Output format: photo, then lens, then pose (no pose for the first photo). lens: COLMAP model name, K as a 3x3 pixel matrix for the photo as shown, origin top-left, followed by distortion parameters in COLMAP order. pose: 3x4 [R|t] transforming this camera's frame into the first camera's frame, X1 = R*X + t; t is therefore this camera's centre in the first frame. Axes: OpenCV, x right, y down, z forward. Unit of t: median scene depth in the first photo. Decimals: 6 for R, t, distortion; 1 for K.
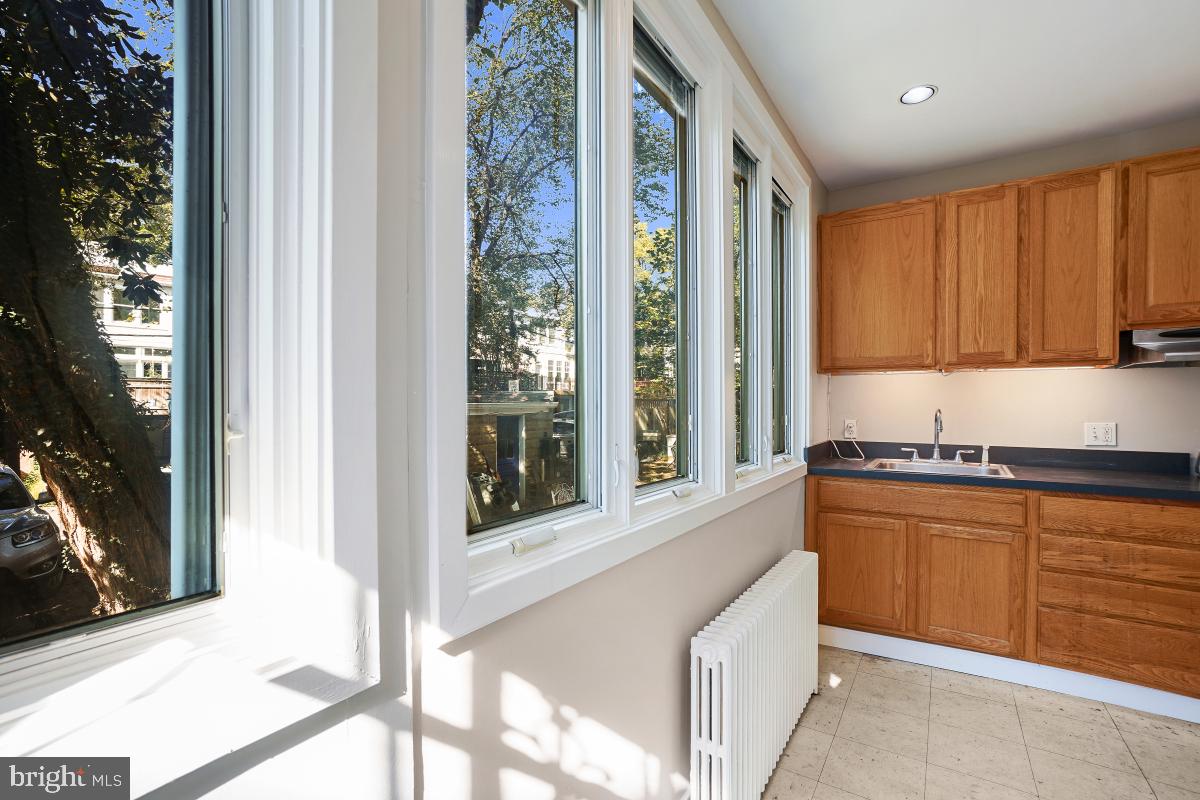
lens RADIAL K [[533.2, 0, 597.4], [0, 533.2, 404.2], [0, 0, 1]] dist [-0.002018, -0.000313]
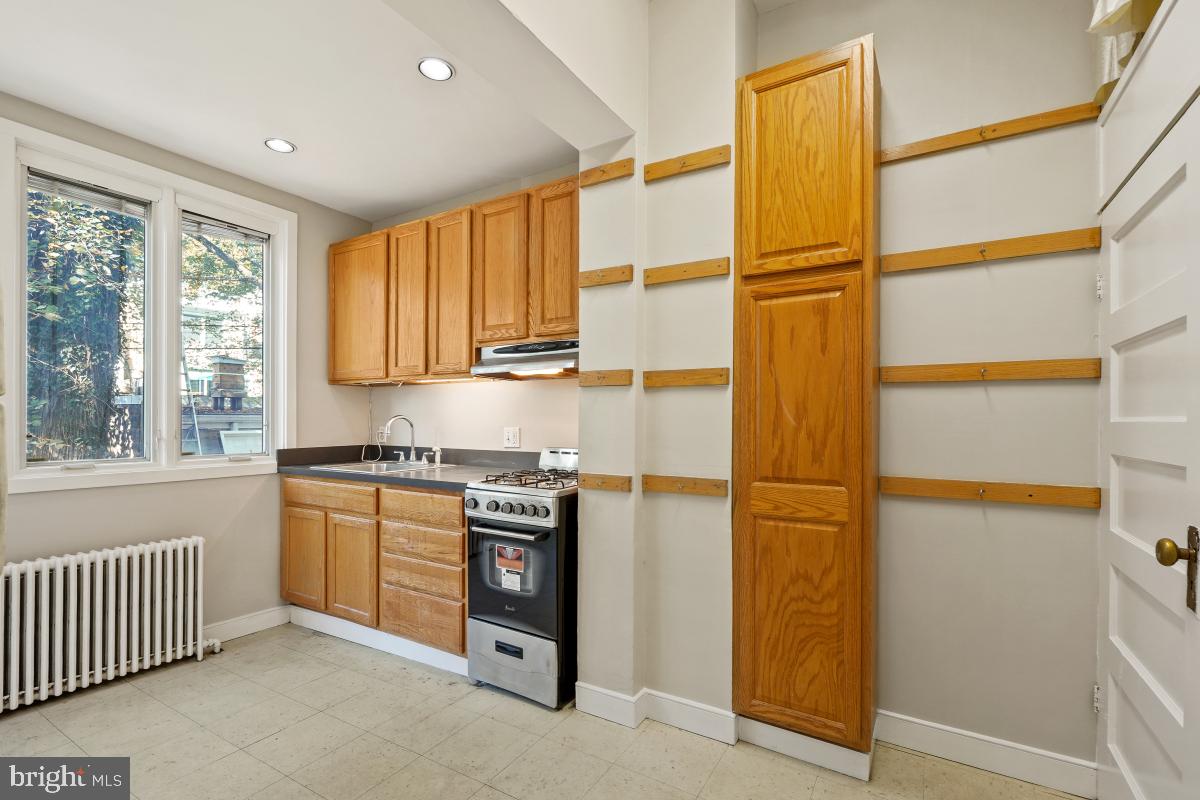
lens RADIAL K [[533.2, 0, 604.5], [0, 533.2, 419.4], [0, 0, 1]] dist [-0.002018, -0.000313]
pose [[0.998563, 0.002735, 0.053522, 1.086399], [-0.002479, 0.999985, -0.004857, 0.022053], [-0.053534, 0.004717, 0.998555, -0.173071]]
